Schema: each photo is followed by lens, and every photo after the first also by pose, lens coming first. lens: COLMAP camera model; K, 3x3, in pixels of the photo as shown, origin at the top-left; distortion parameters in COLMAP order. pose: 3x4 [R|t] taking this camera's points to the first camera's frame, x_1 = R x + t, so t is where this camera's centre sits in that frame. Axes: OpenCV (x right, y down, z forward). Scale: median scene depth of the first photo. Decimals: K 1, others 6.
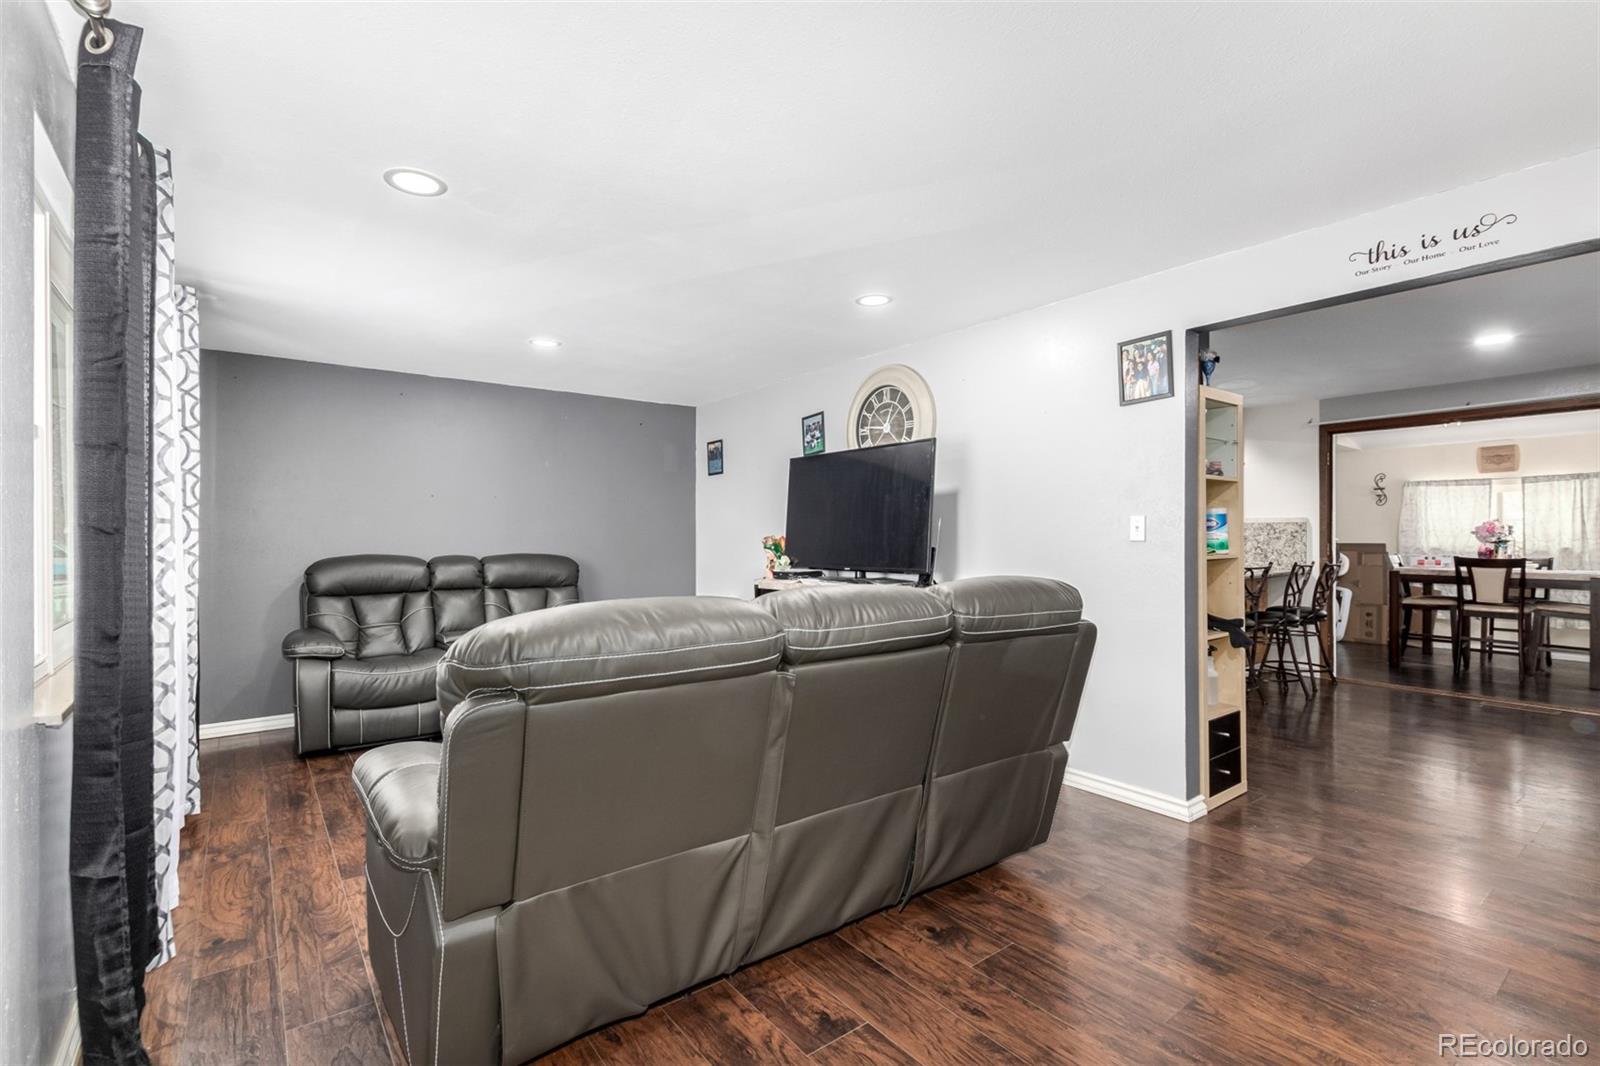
lens RADIAL K [[741.1, 0, 797.7], [0, 741.1, 540.8], [0, 0, 1]] dist [0.000990, 0.000157]
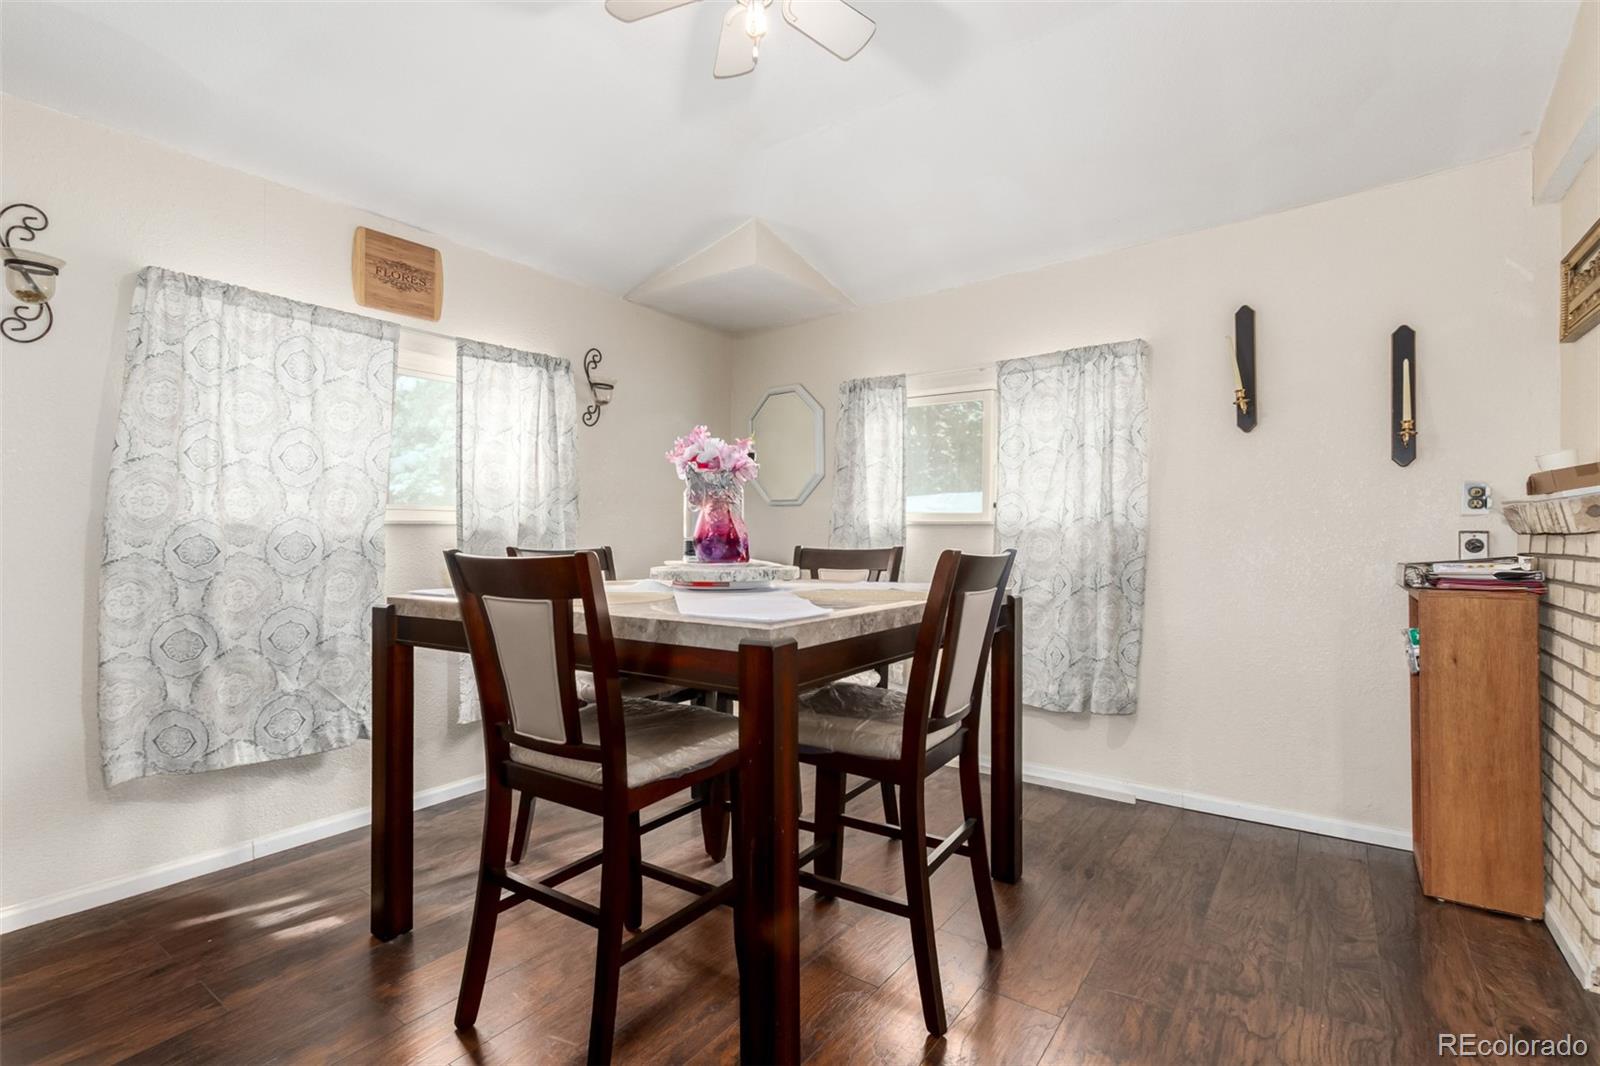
lens RADIAL K [[741.1, 0, 799.0], [0, 741.1, 529.8], [0, 0, 1]] dist [0.000990, 0.000157]
pose [[-0.298822, -0.006038, 0.954290, 0.550586], [-0.004267, 0.999978, 0.004991, 0.010271], [-0.954299, -0.002581, -0.298841, 0.934494]]
